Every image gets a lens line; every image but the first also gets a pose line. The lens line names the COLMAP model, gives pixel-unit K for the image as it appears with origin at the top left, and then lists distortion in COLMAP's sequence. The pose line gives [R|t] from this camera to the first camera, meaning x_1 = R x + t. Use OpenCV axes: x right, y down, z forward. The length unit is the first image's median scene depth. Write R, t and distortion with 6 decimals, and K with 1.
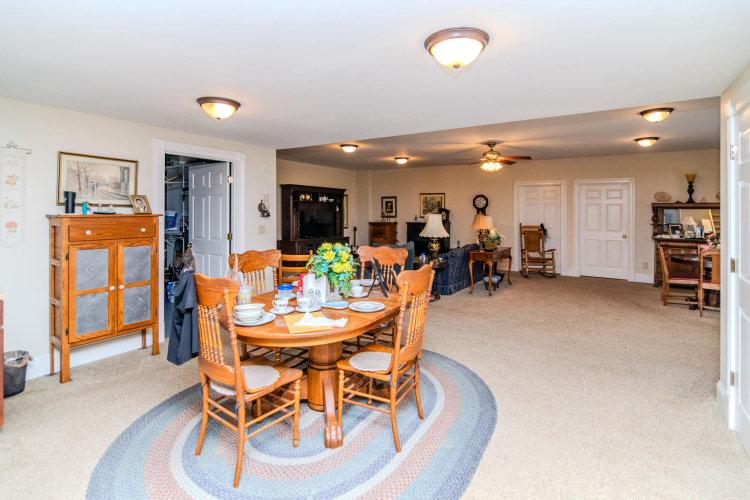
lens RADIAL K [[379.2, 0, 378.1], [0, 379.2, 208.1], [0, 0, 1]] dist [-0.001945, -0.000023]
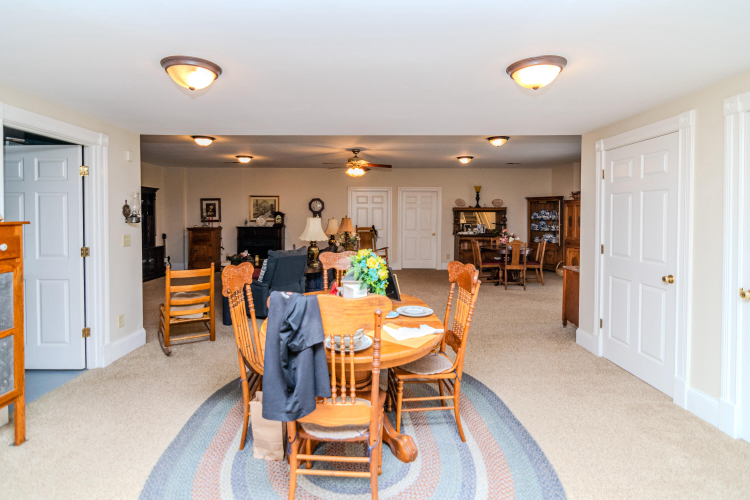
lens RADIAL K [[379.2, 0, 368.8], [0, 379.2, 221.1], [0, 0, 1]] dist [-0.001945, -0.000023]
pose [[0.836569, -0.013920, 0.547685, -0.193069], [-0.000160, 0.999671, 0.025653, 0.000046], [-0.547862, -0.021548, 0.836291, 0.070976]]
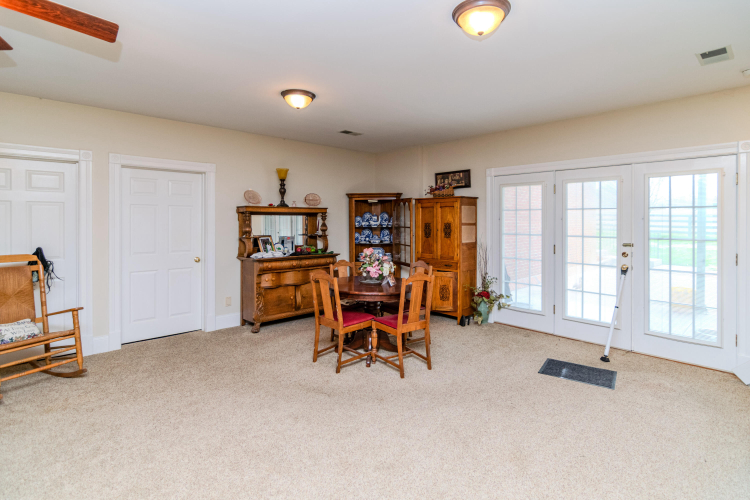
lens RADIAL K [[379.2, 0, 370.0], [0, 379.2, 227.3], [0, 0, 1]] dist [-0.001945, -0.000023]
pose [[0.208516, -0.021344, 0.977786, 0.105158], [-0.004130, 0.999734, 0.022704, 0.007029], [-0.978010, -0.008772, 0.208372, 0.555985]]
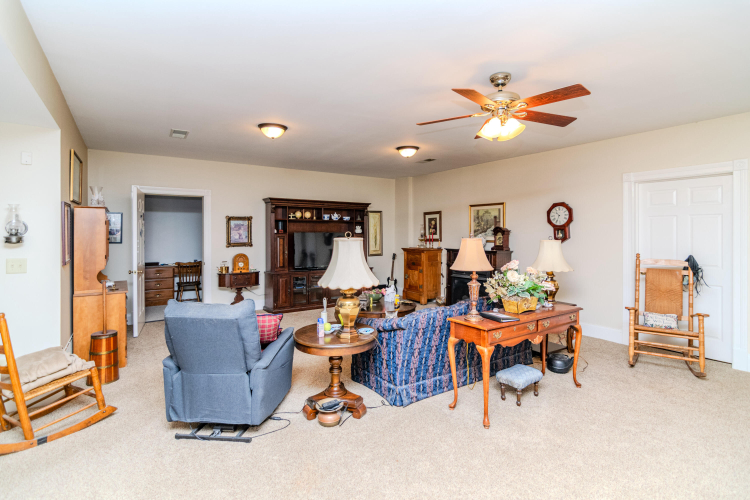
lens RADIAL K [[379.2, 0, 374.4], [0, 379.2, 236.2], [0, 0, 1]] dist [-0.001945, -0.000023]
pose [[0.926115, -0.003749, -0.377223, 0.252420], [0.010163, 0.999836, 0.015015, 0.004898], [0.377105, -0.017739, 0.926001, 0.406631]]
